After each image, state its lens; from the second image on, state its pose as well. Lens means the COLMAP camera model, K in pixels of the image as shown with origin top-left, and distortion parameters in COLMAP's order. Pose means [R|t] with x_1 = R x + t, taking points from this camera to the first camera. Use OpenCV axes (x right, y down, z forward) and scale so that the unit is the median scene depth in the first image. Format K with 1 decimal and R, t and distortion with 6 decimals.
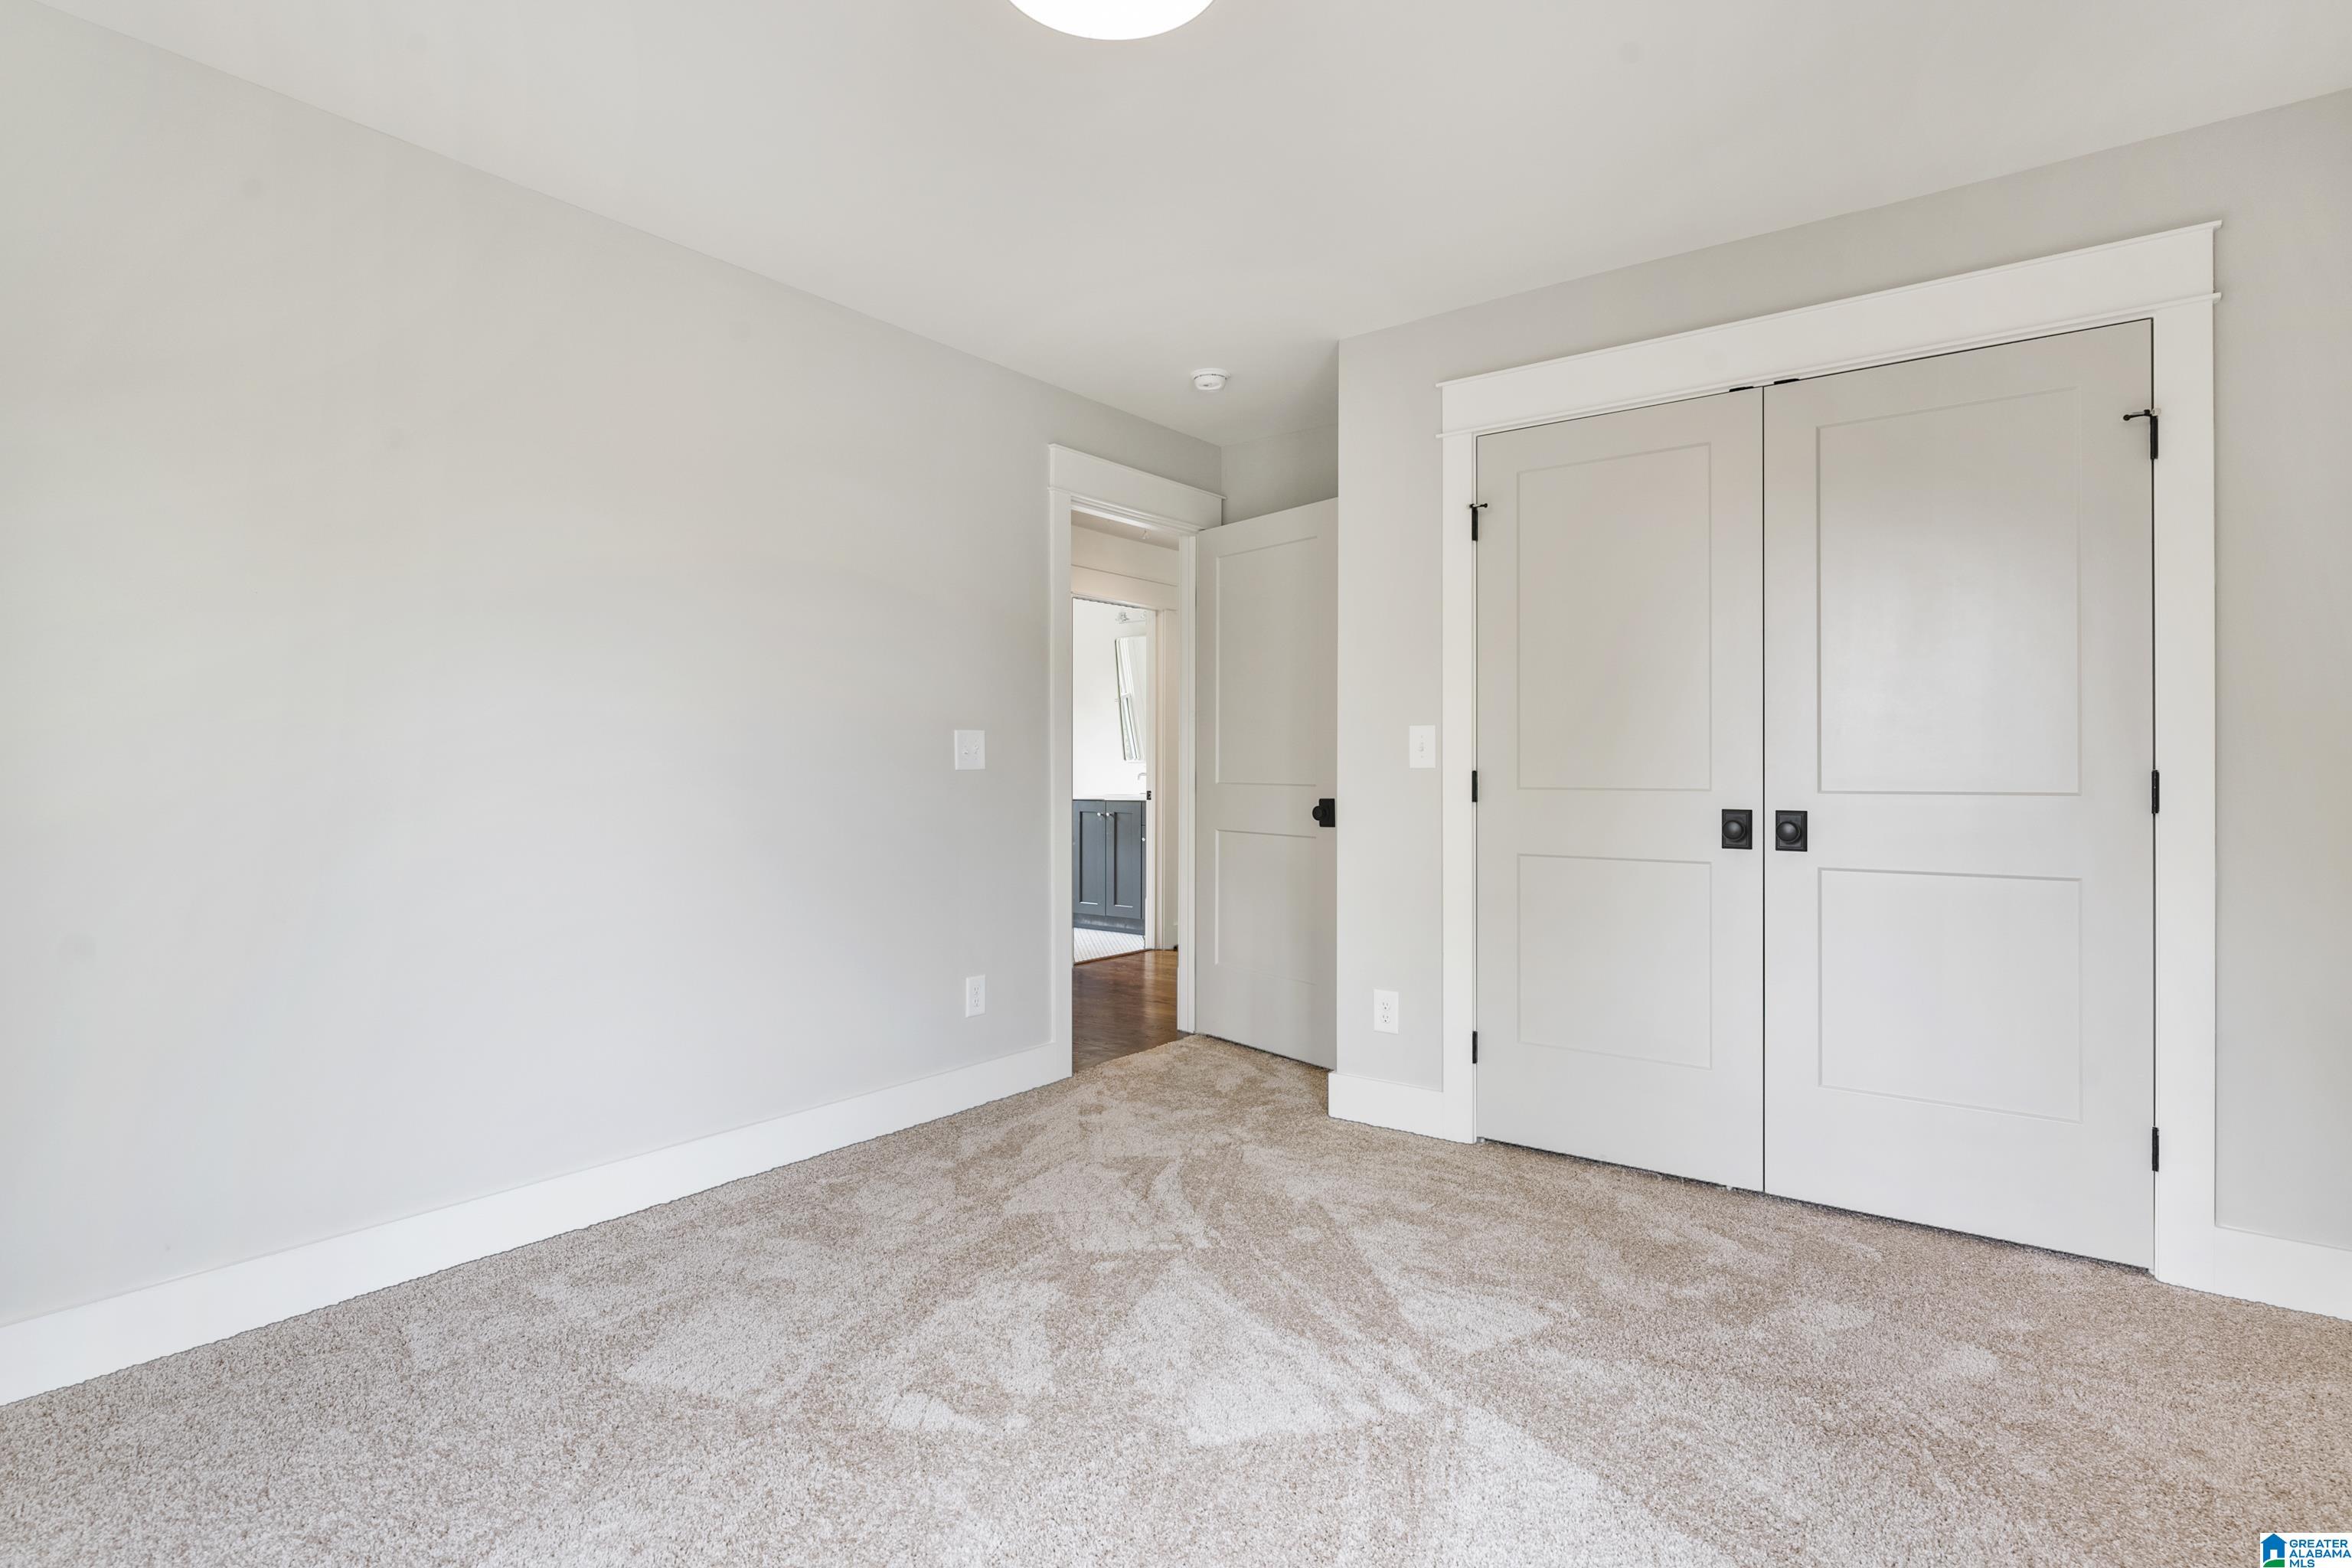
lens RADIAL K [[1203.5, 0, 1167.5], [0, 1203.5, 768.5], [0, 0, 1]] dist [0.005174, 0.000112]
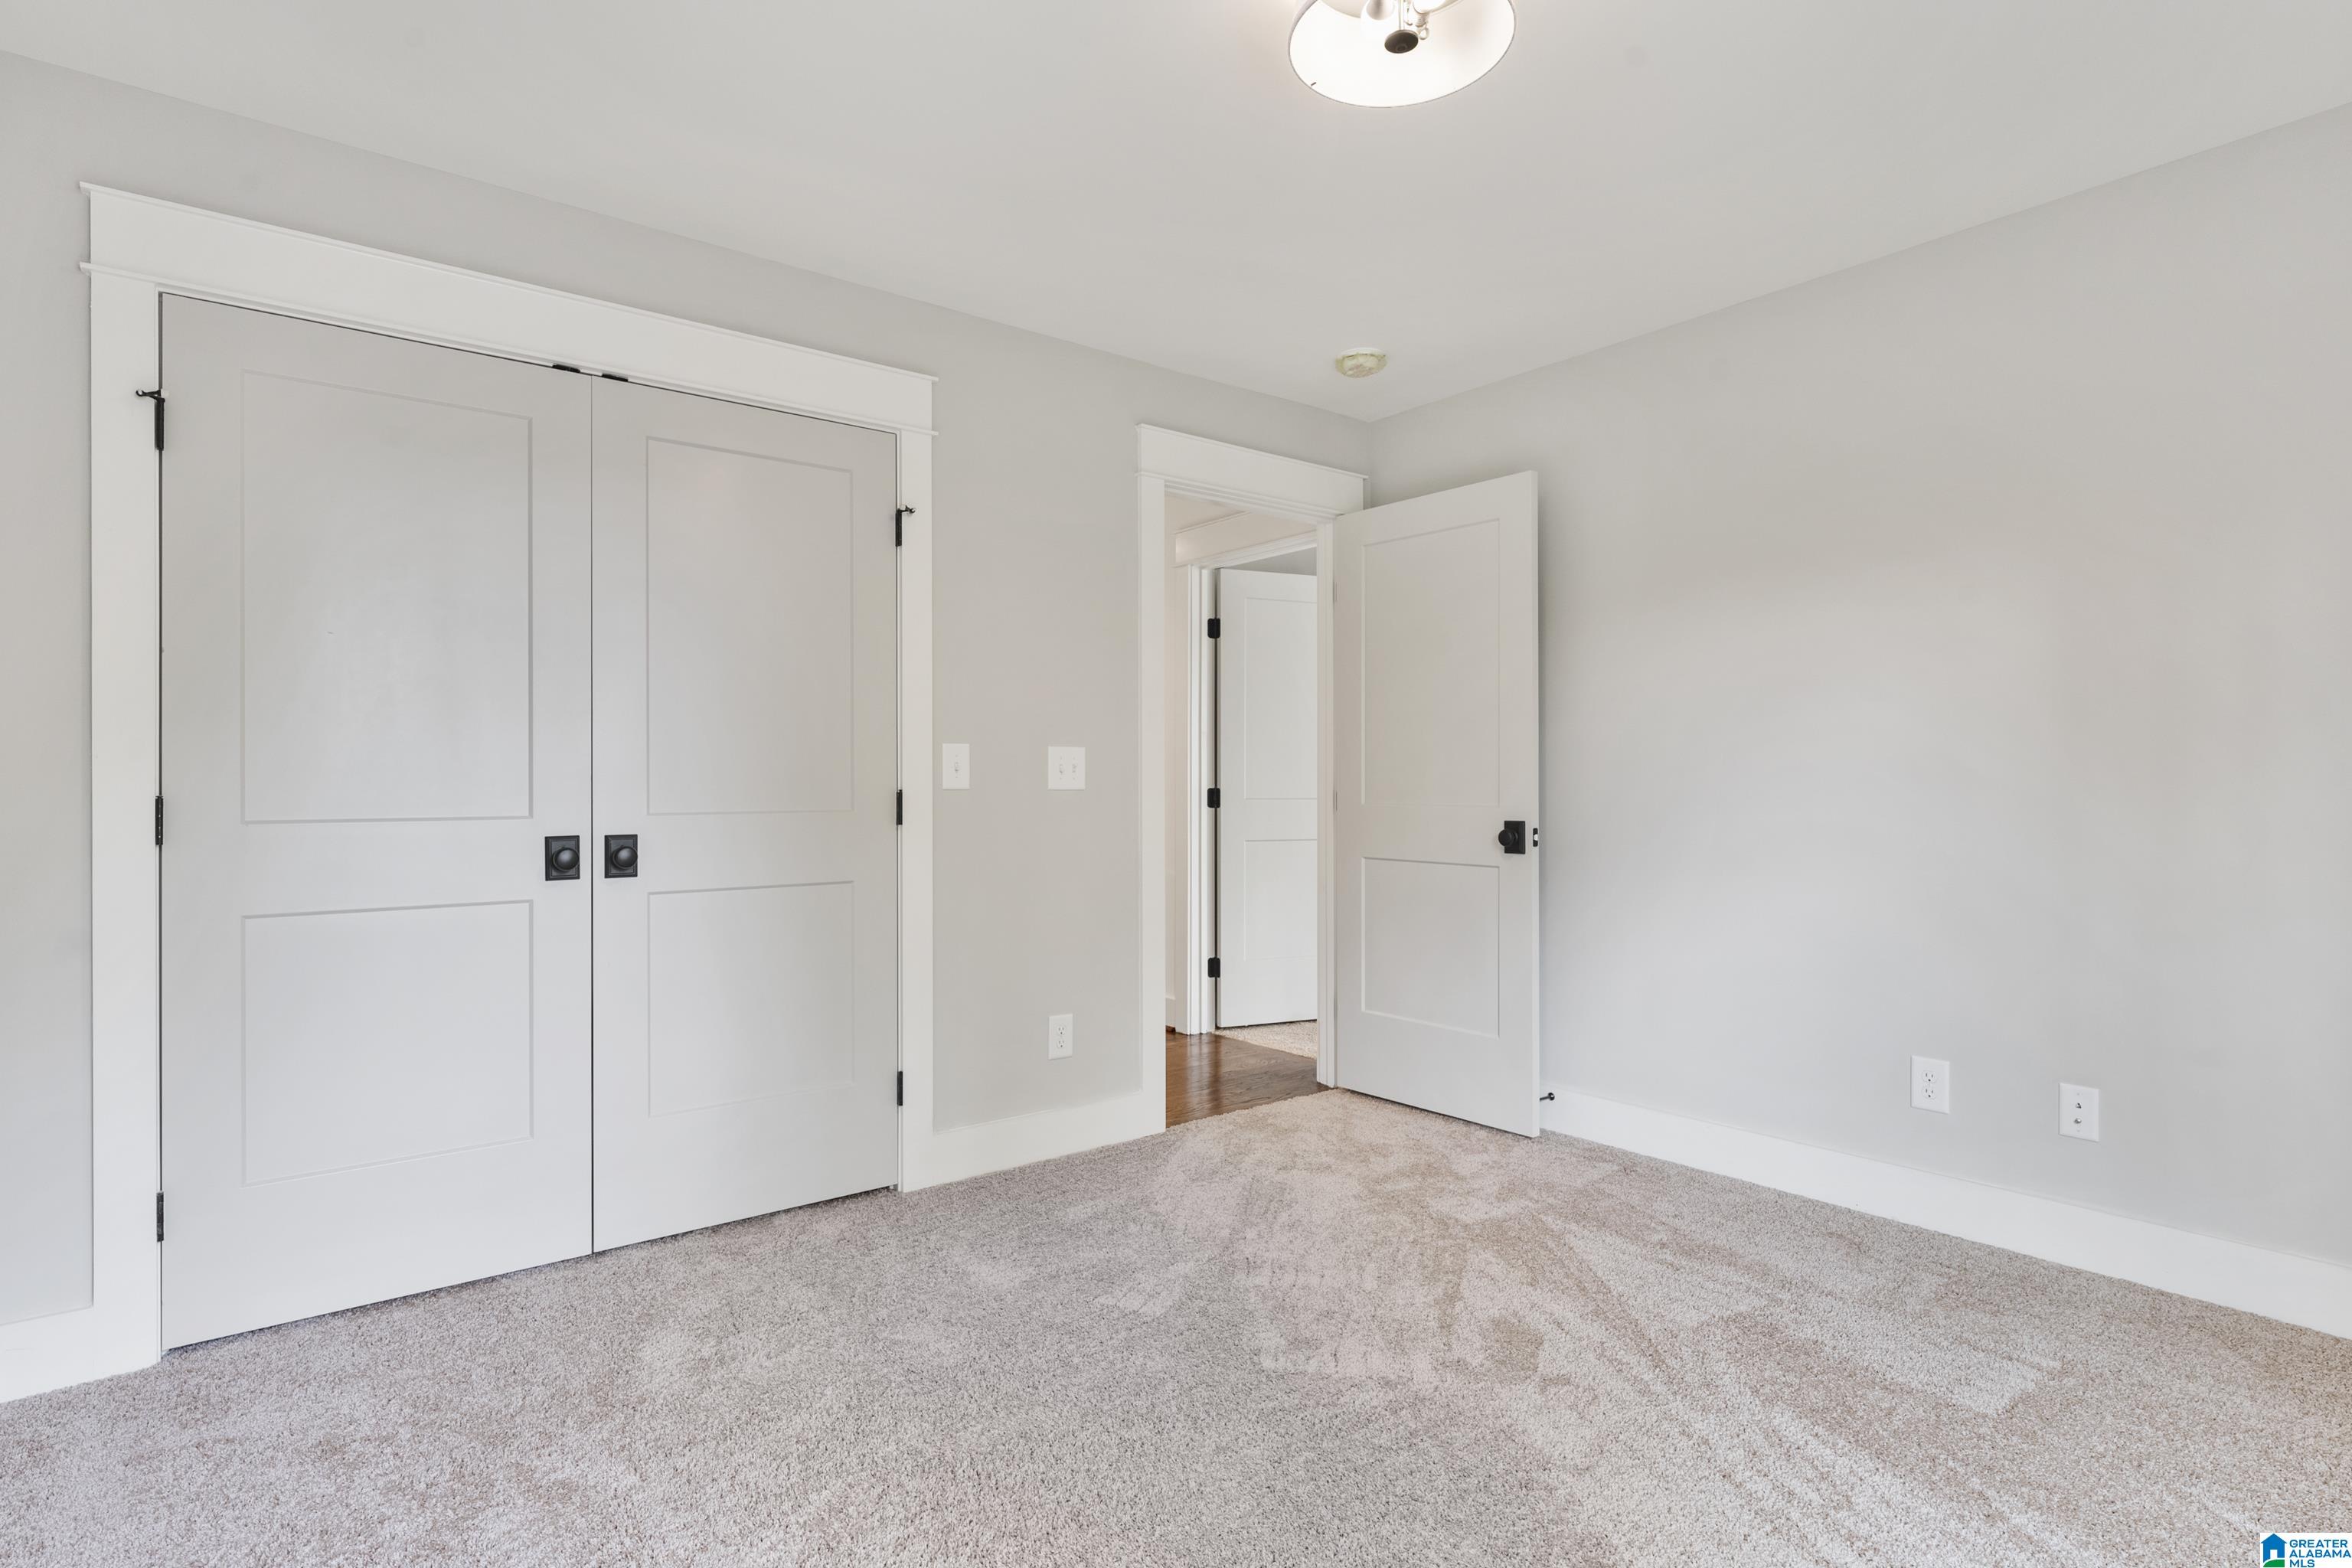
lens RADIAL K [[1203.5, 0, 1161.4], [0, 1203.5, 781.3], [0, 0, 1]] dist [0.005174, 0.000112]
pose [[0.252625, 0.004986, 0.967551, -0.285767], [0.002403, 0.999980, -0.005781, -0.000407], [-0.967561, 0.003786, 0.252608, 0.353105]]
